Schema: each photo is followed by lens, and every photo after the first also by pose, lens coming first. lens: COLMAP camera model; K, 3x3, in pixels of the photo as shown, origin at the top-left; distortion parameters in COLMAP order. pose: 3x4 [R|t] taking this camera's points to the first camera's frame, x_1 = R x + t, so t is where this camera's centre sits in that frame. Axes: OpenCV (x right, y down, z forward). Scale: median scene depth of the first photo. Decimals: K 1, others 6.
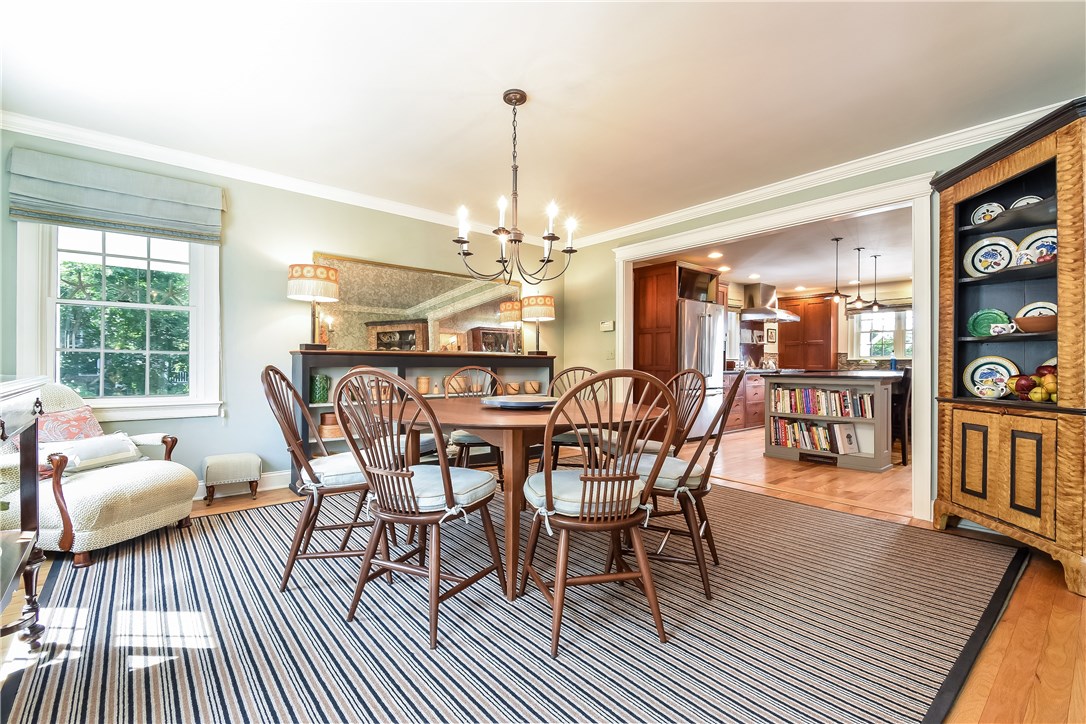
lens RADIAL K [[470.7, 0, 544.2], [0, 470.7, 372.1], [0, 0, 1]] dist [0.001303, 0.000119]
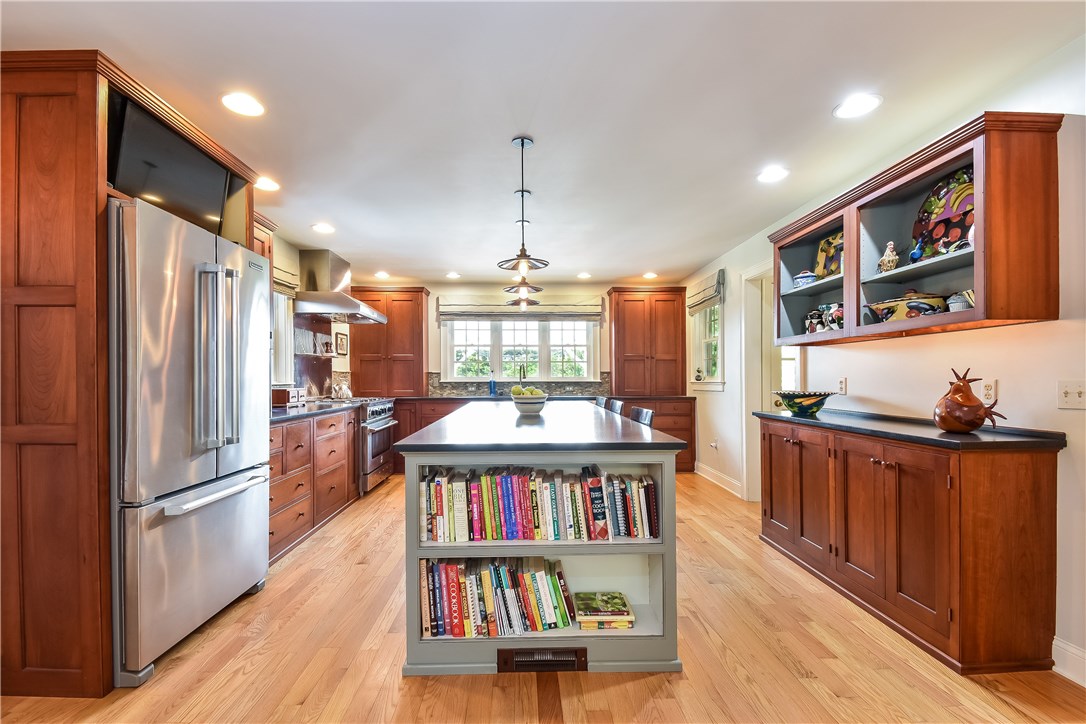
lens RADIAL K [[482.4, 0, 519.6], [0, 482.4, 380.8], [0, 0, 1]] dist [0.027889, -0.023500]
pose [[0.646302, -0.008326, 0.763036, 0.201668], [0.016316, 0.999863, -0.002910, -0.031905], [-0.762907, 0.014330, 0.646349, 0.567779]]
